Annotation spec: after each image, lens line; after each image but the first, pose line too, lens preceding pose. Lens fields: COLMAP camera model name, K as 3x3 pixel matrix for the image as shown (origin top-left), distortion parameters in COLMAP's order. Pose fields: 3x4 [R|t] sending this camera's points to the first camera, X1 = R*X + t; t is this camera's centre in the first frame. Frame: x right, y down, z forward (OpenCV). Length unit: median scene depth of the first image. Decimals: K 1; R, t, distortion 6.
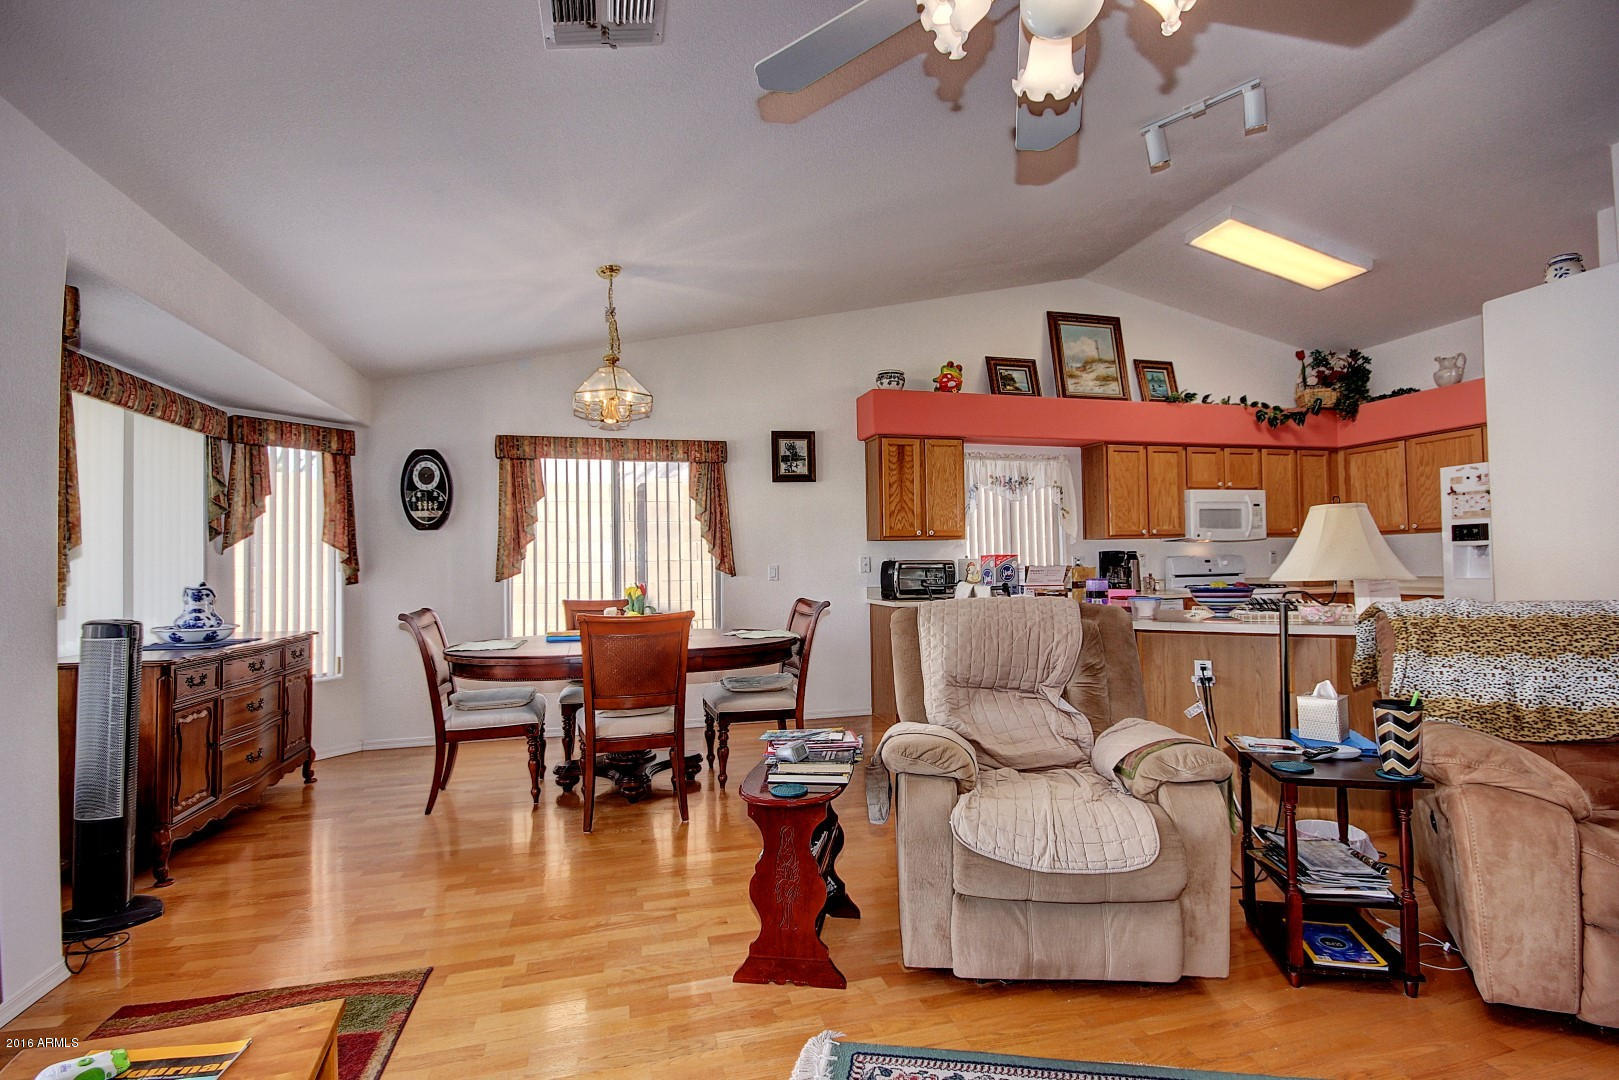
lens RADIAL K [[765.4, 0, 819.1], [0, 765.4, 542.1], [0, 0, 1]] dist [-0.002789, 0.000299]
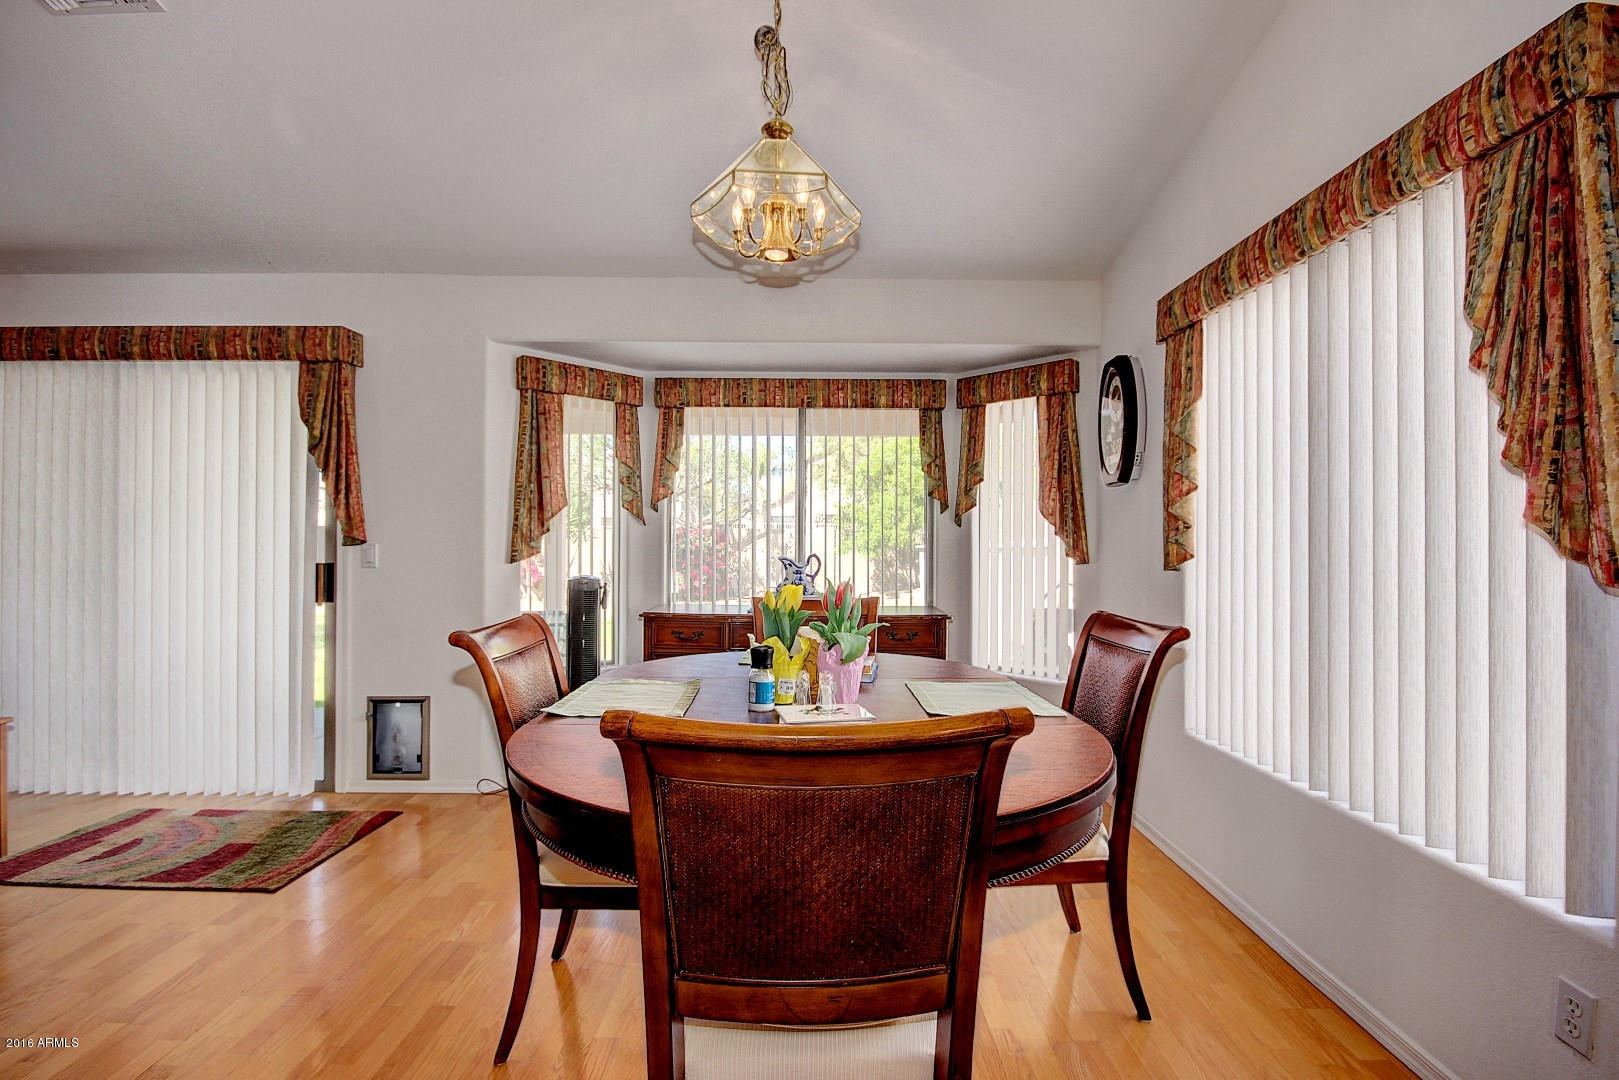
lens RADIAL K [[765.4, 0, 819.1], [0, 765.4, 542.1], [0, 0, 1]] dist [-0.002789, 0.000299]
pose [[-0.260232, 0.006360, -0.965525, 0.149499], [0.025570, 0.999673, -0.000306, 0.023405], [0.965208, -0.024768, -0.260309, 0.811992]]
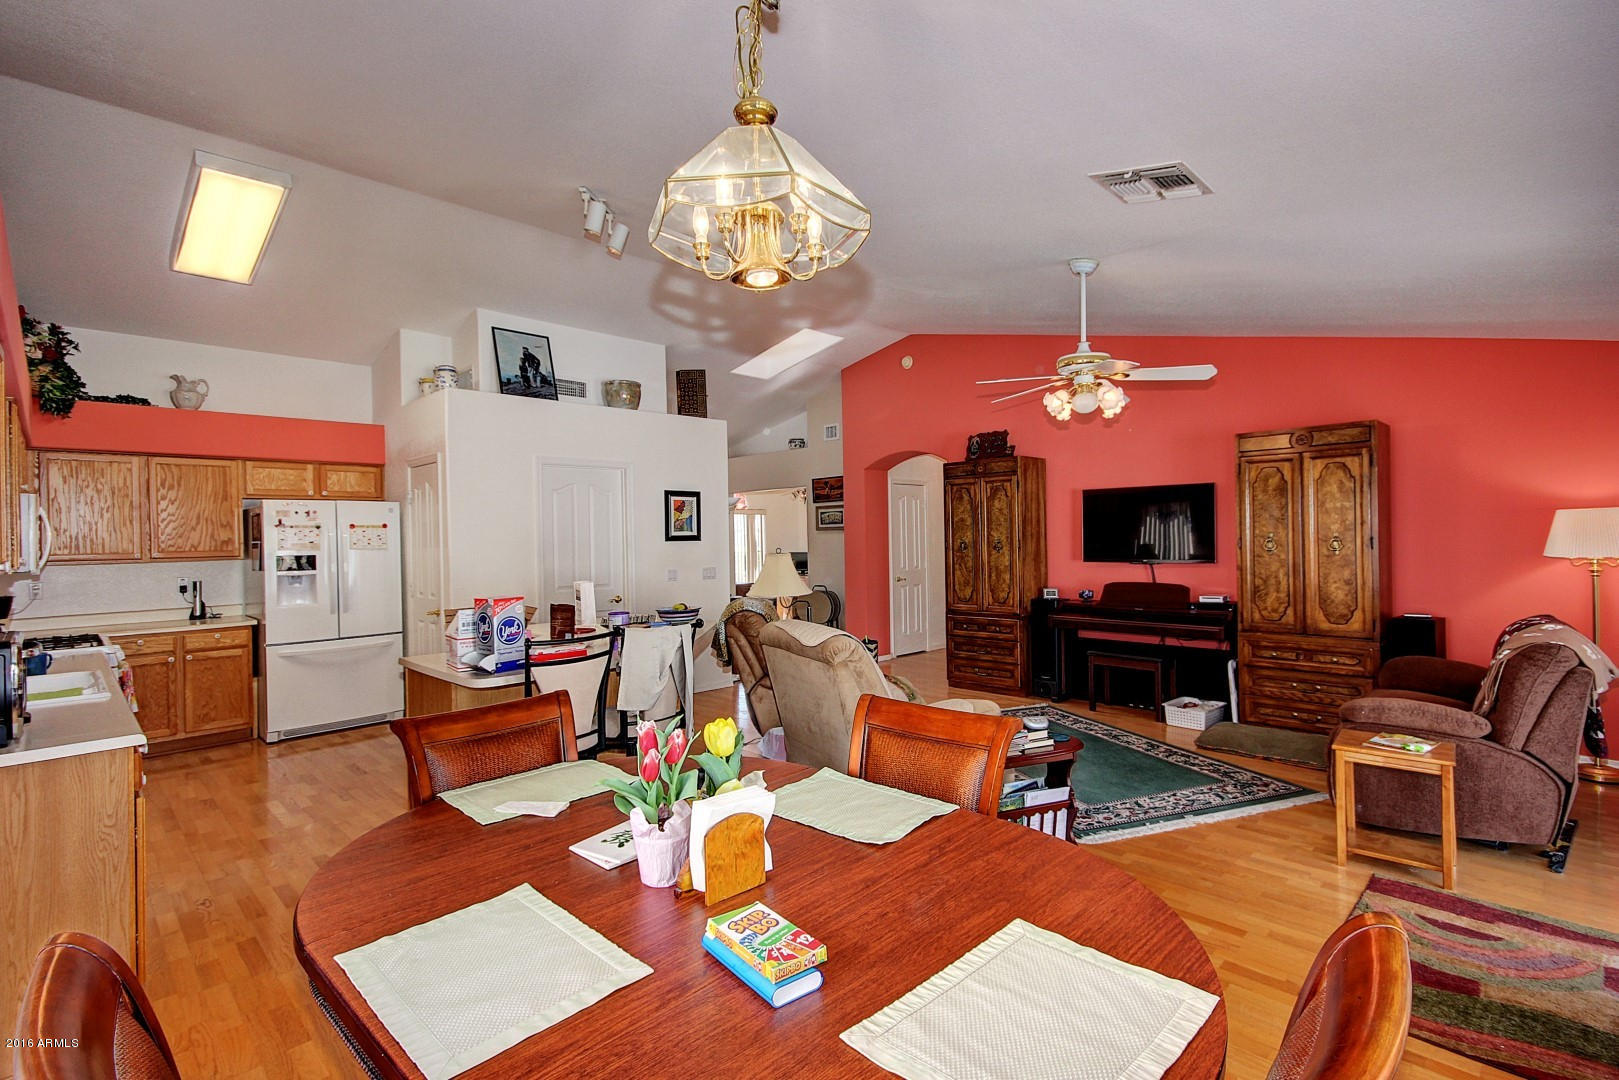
lens RADIAL K [[760.0, 0, 820.6], [0, 760.0, 541.9], [0, 0, 1]] dist [0.019953, -0.024279]
pose [[-0.502080, 0.021959, 0.864542, -0.403709], [0.001021, 0.999692, -0.024799, -0.013240], [-0.864821, -0.011569, -0.501948, 0.800095]]
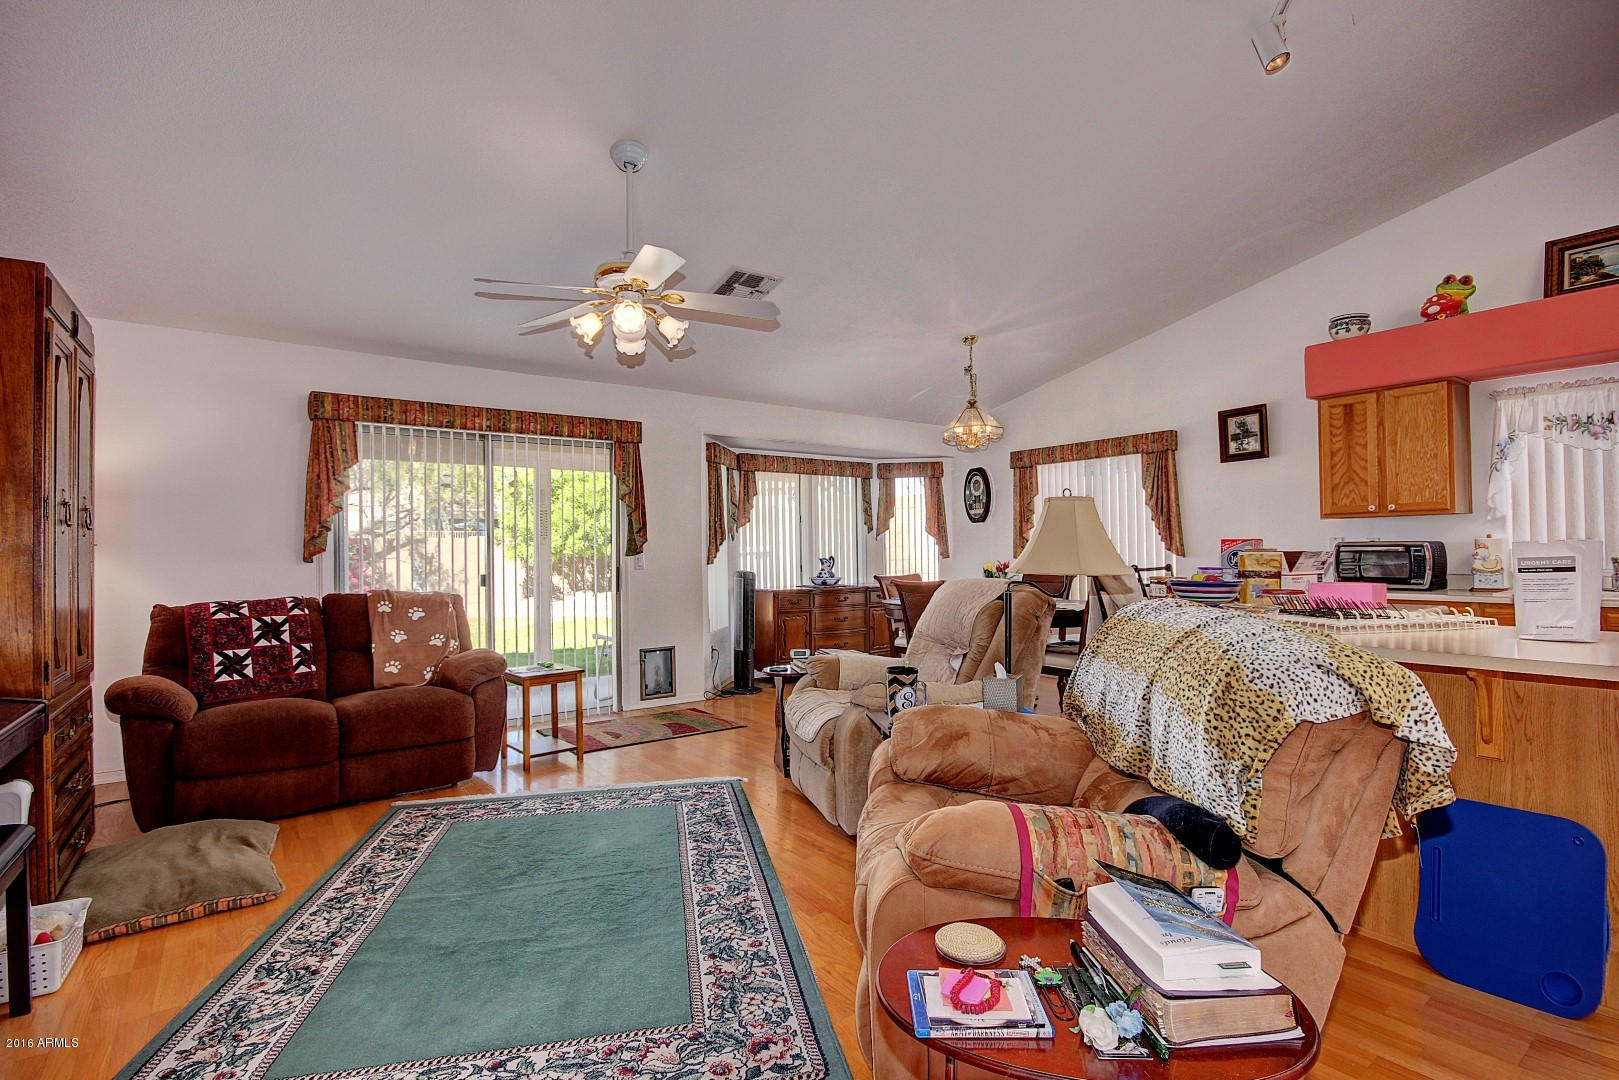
lens RADIAL K [[760.0, 0, 820.6], [0, 760.0, 541.9], [0, 0, 1]] dist [0.019953, -0.024279]
pose [[0.369923, -0.000131, -0.929063, 0.658538], [0.033419, 0.999355, 0.013165, -0.006336], [0.928461, -0.035918, 0.369688, 0.146690]]
